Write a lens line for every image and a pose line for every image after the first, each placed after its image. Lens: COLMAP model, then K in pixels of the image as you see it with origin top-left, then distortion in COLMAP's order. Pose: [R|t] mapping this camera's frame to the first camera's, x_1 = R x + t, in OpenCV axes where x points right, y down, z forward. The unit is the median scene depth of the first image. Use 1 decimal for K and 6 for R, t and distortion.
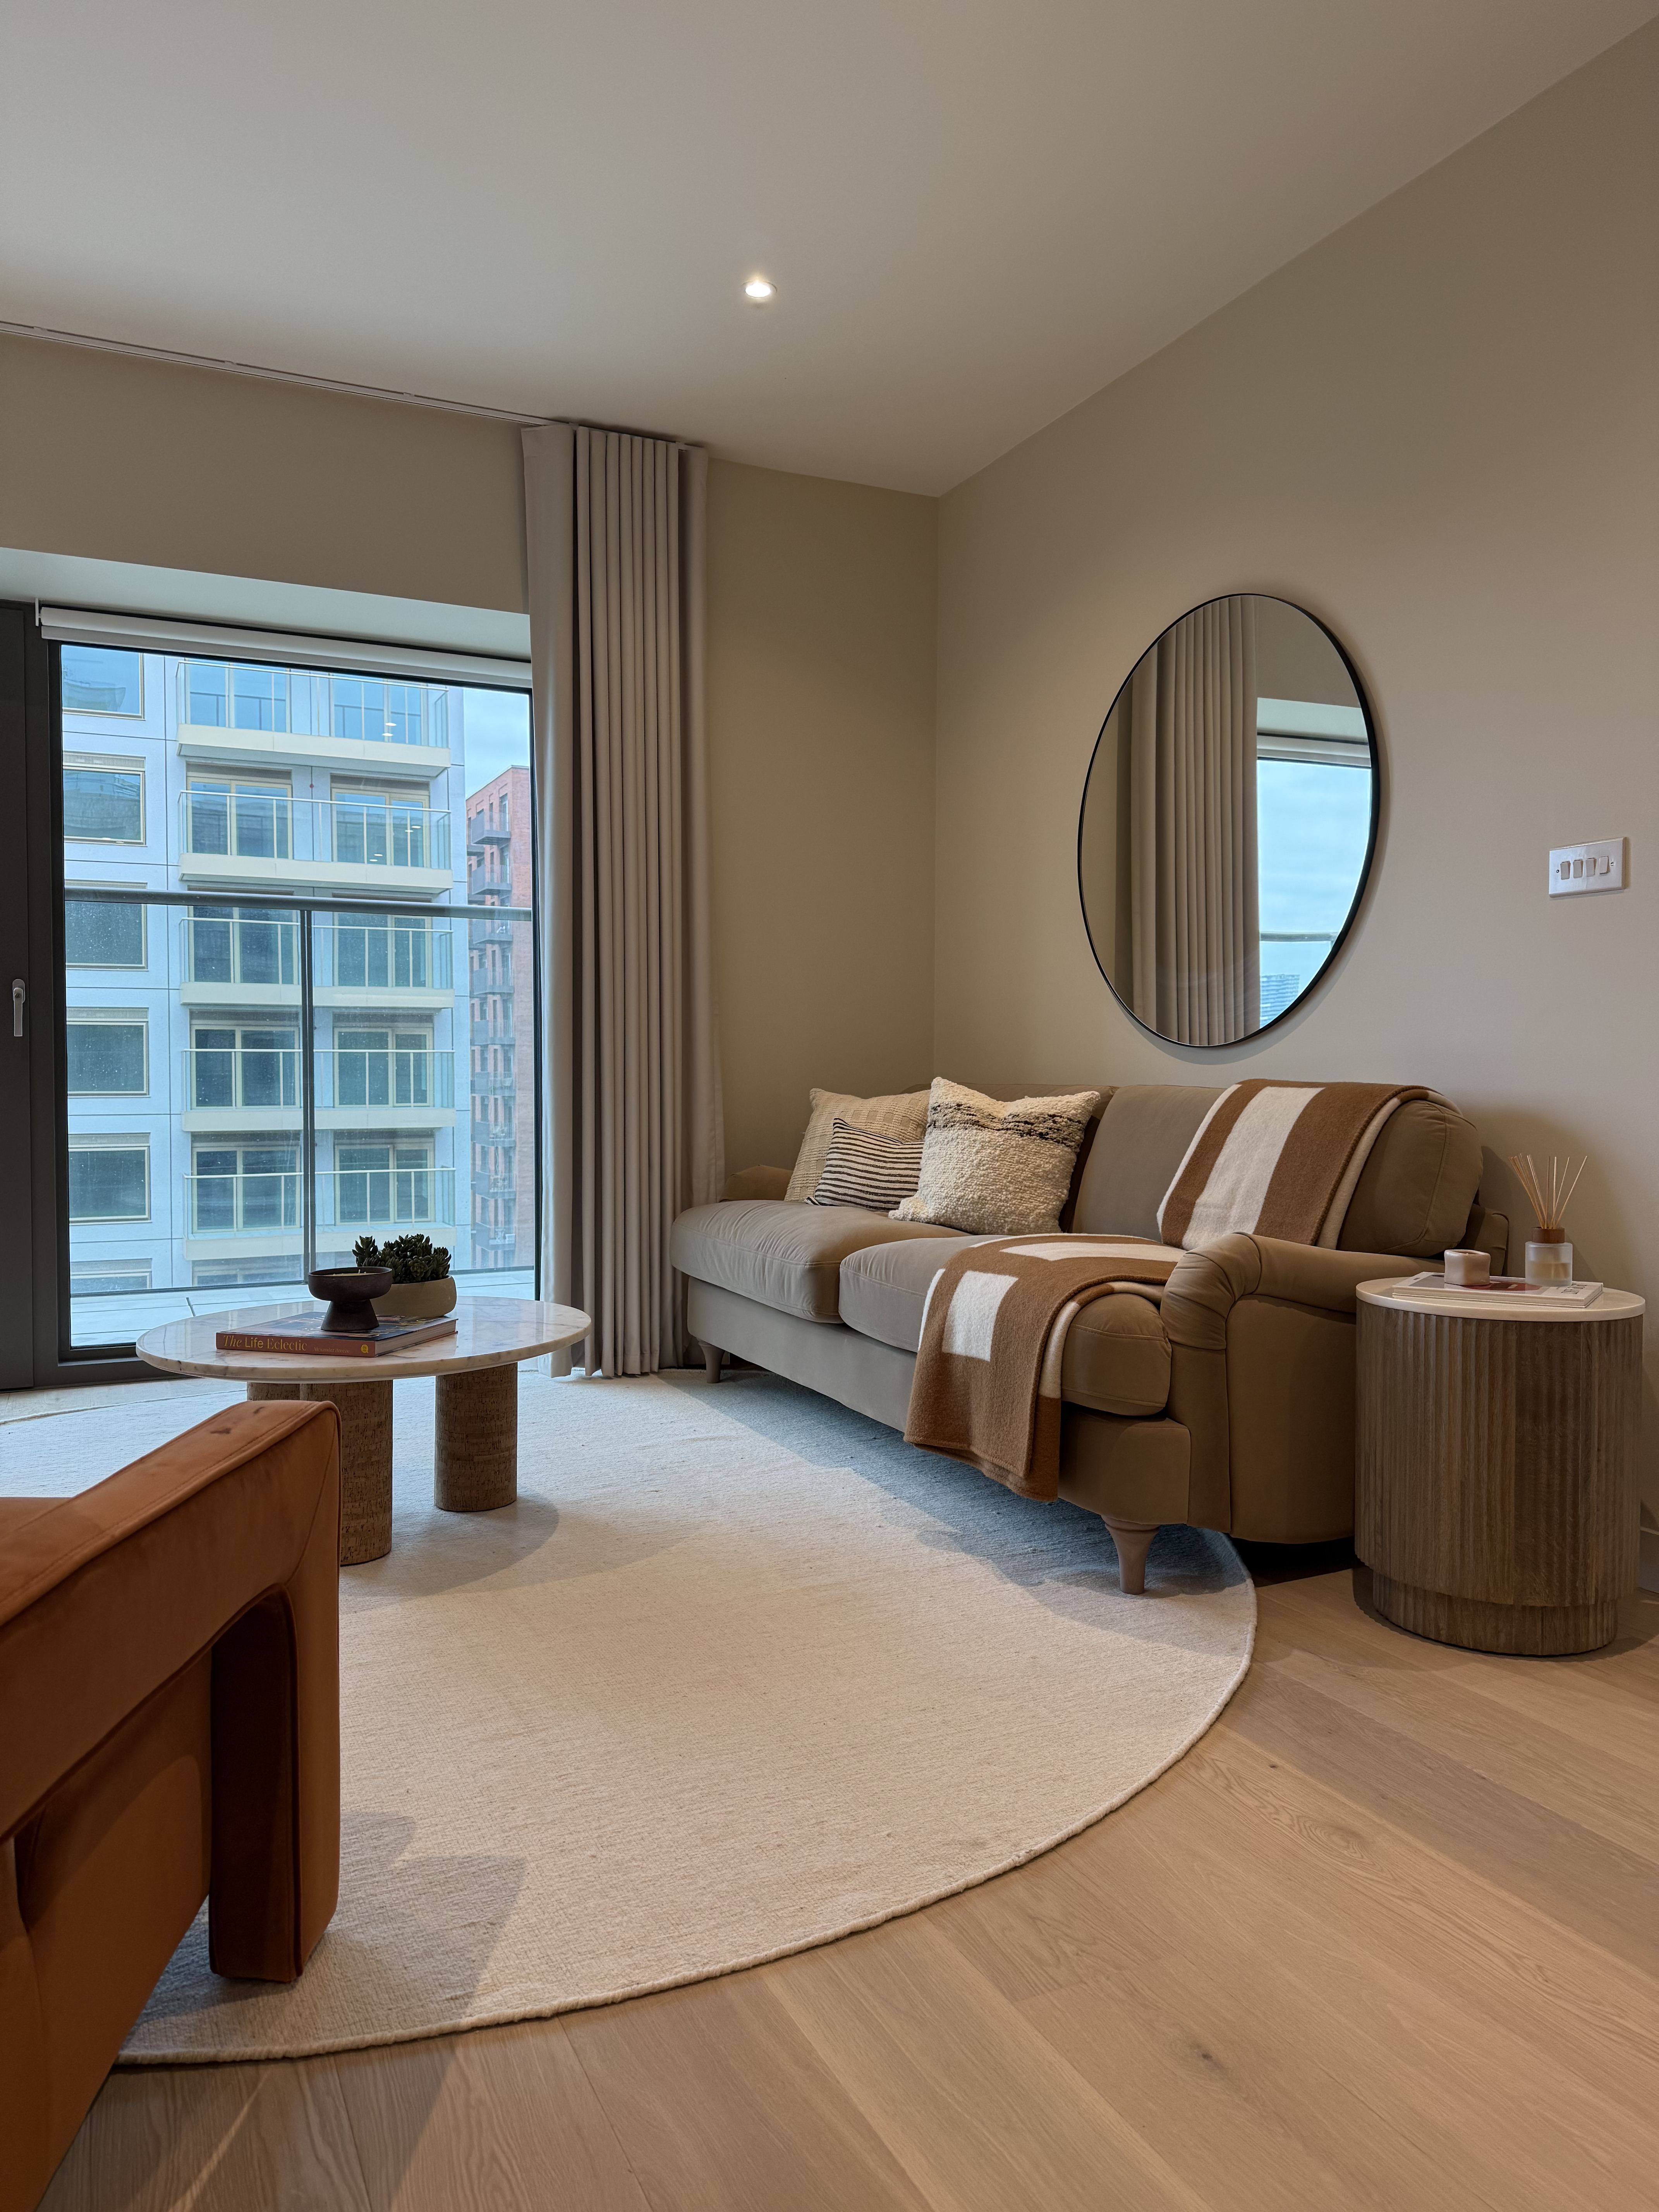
lens RADIAL K [[1587.0, 0, 823.3], [0, 1587.0, 1112.1], [0, 0, 1]] dist [0.083373, -0.061281]
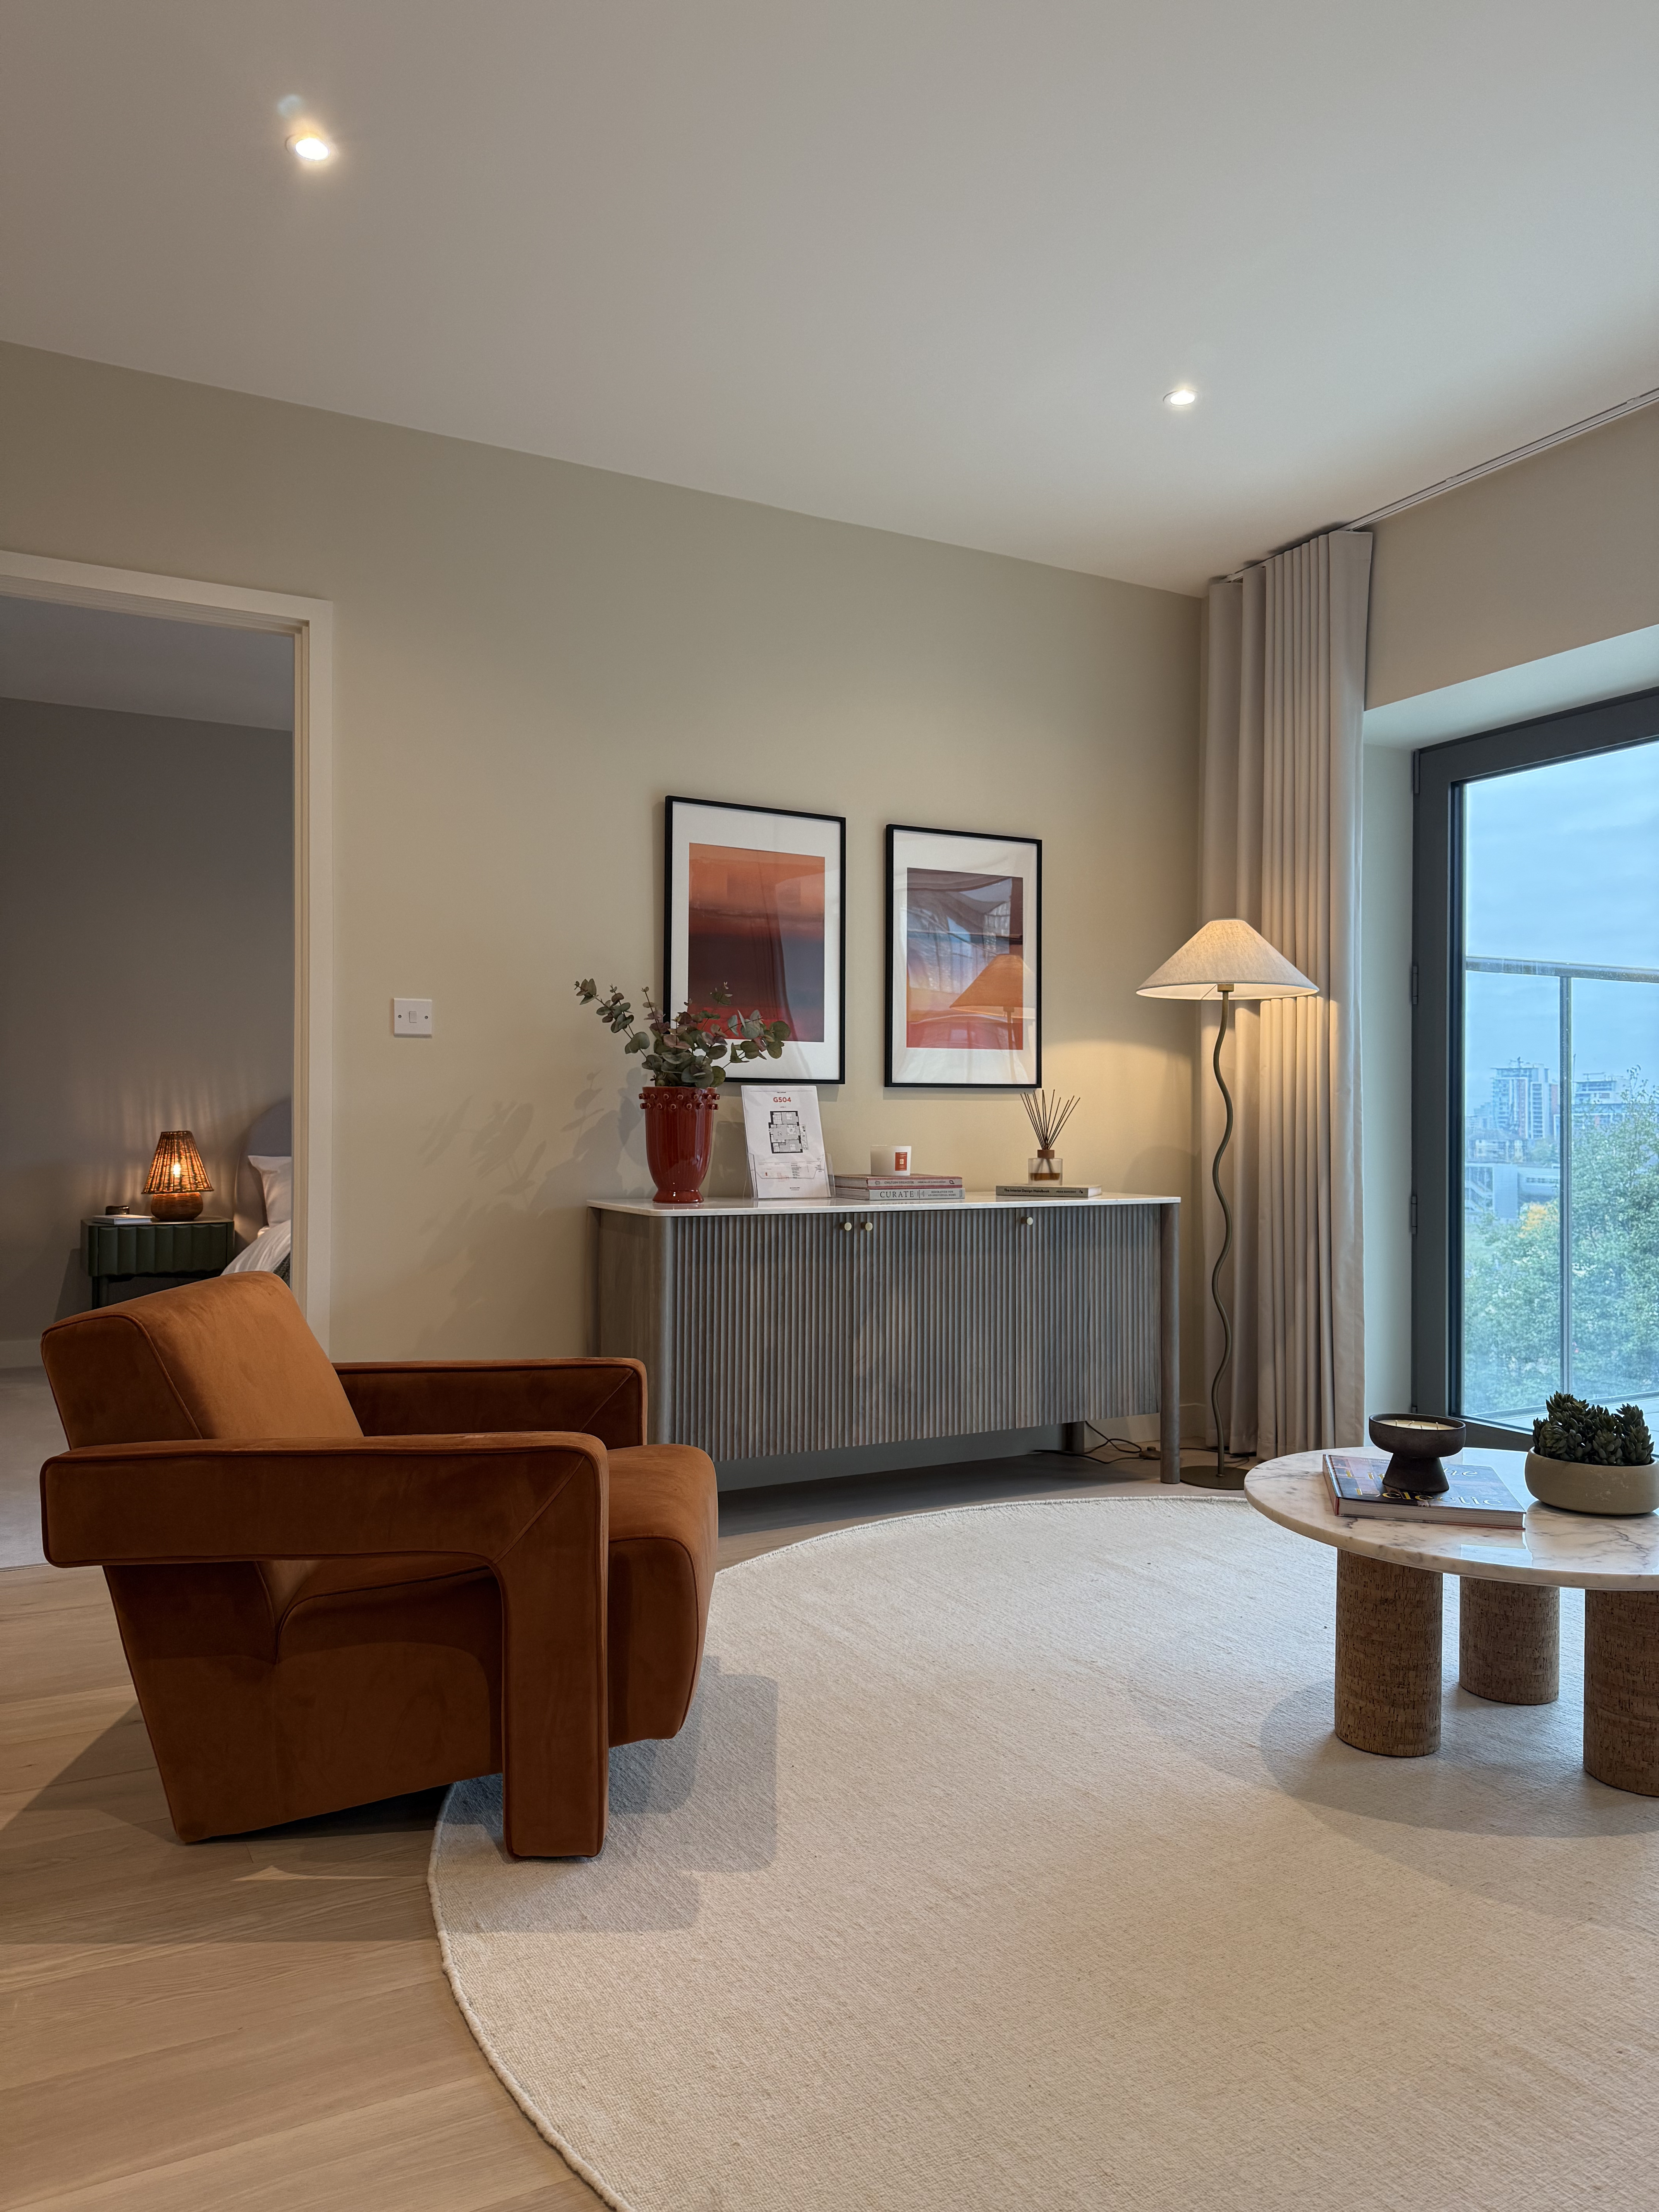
lens RADIAL K [[1587.0, 0, 885.9], [0, 1587.0, 1119.9], [0, 0, 1]] dist [0.083373, -0.061281]
pose [[0.049980, -0.000168, -0.998750, 0.851539], [-0.023342, 0.999727, -0.001336, -0.092198], [0.998477, 0.023380, 0.049962, 0.956860]]
